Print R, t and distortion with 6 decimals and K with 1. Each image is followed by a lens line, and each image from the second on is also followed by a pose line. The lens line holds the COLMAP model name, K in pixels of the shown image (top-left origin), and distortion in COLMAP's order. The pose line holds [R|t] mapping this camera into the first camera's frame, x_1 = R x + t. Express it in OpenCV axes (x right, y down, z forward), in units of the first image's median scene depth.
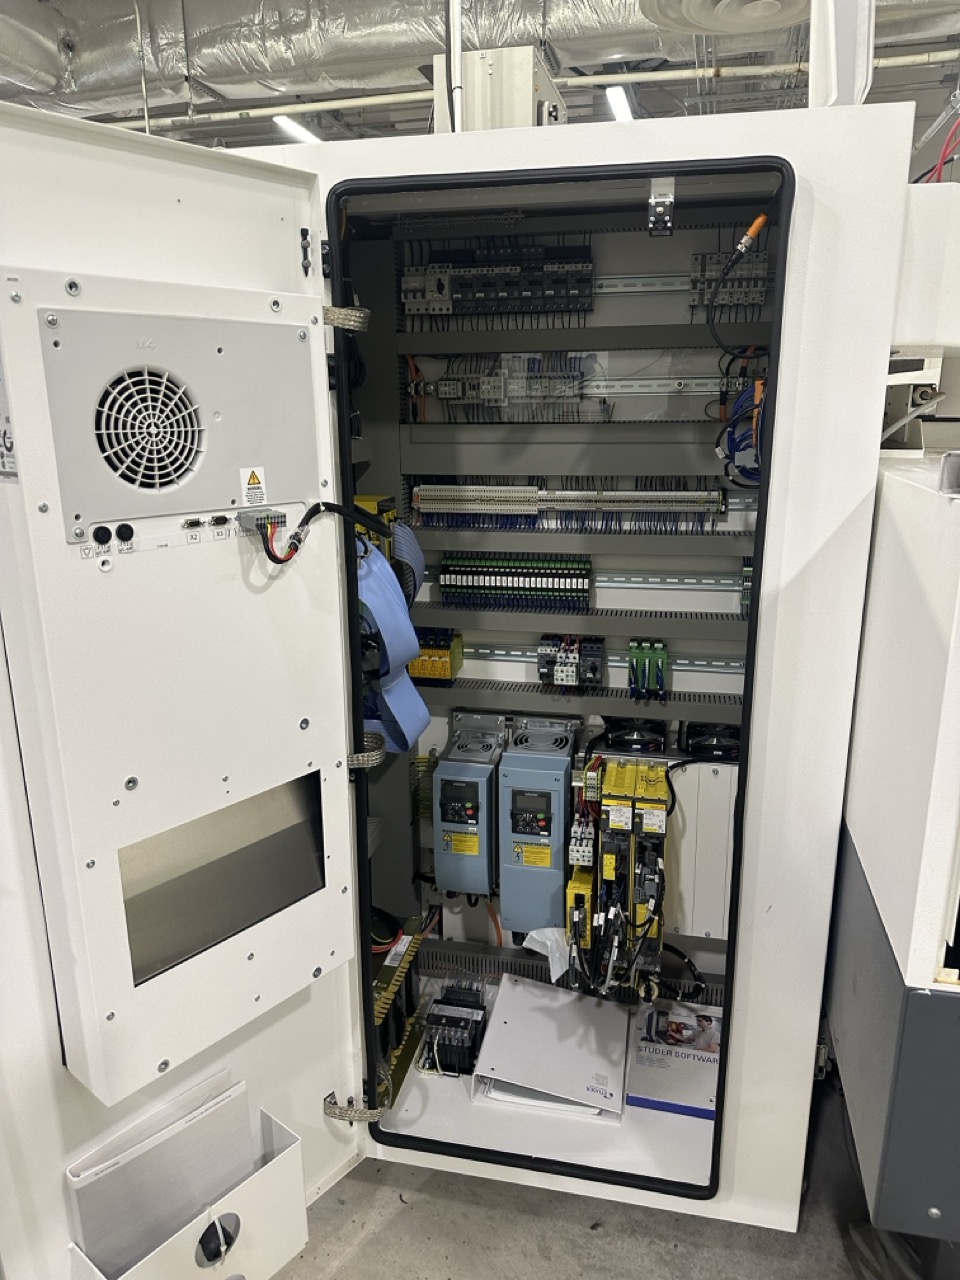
lens RADIAL K [[896.6, 0, 480.0], [0, 896.6, 640.0], [0, 0, 1]] dist [0.173175, -0.076237]
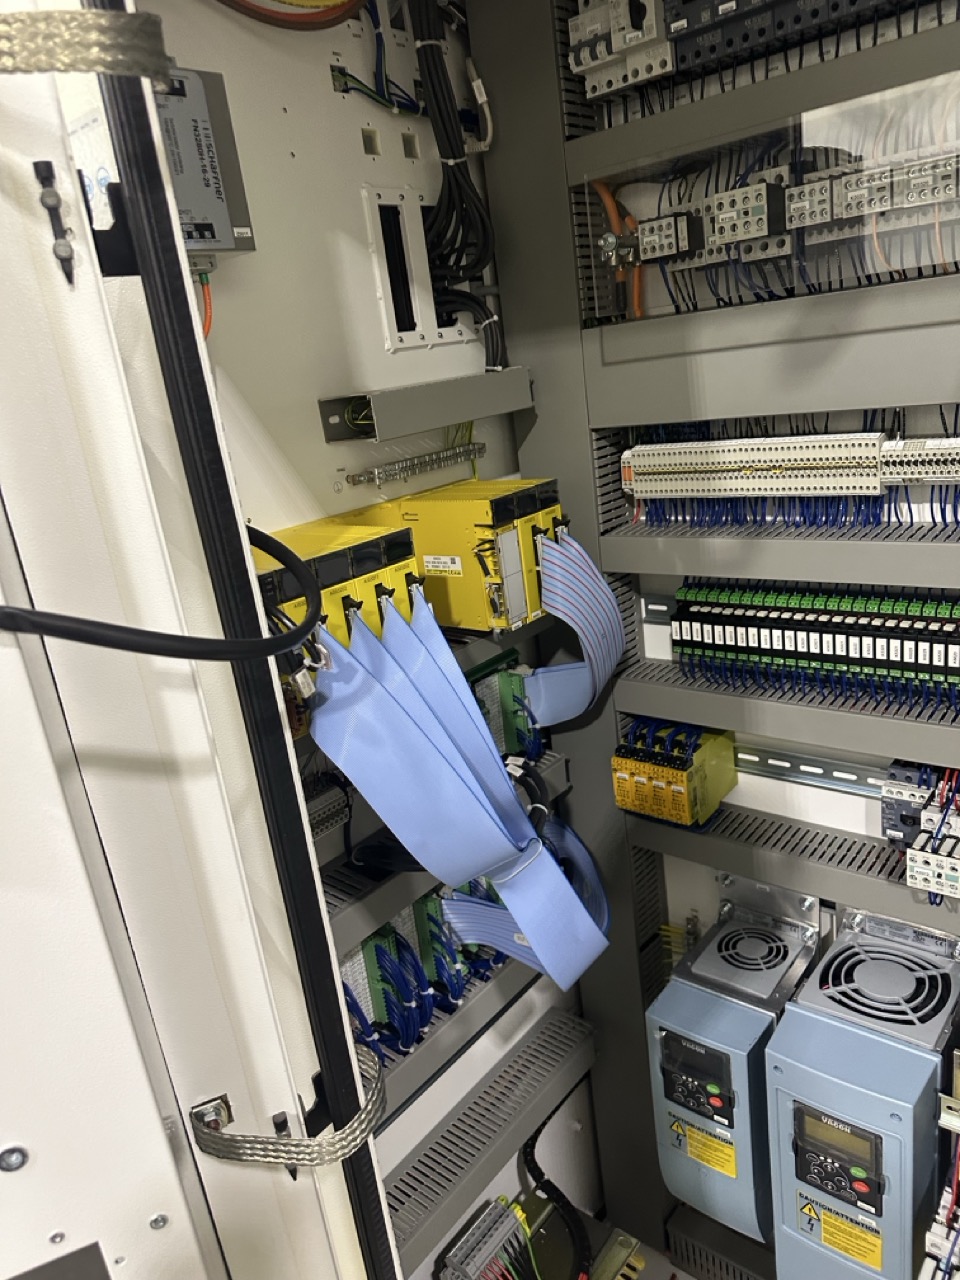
lens RADIAL K [[912.2, 0, 480.0], [0, 912.2, 640.0], [0, 0, 1]] dist [0.062531, -0.081522]
pose [[0.880457, 0.034495, -0.472870, 0.107741], [-0.000493, 0.997416, 0.071841, -0.102378], [0.474126, -0.063020, 0.878199, 0.511814]]
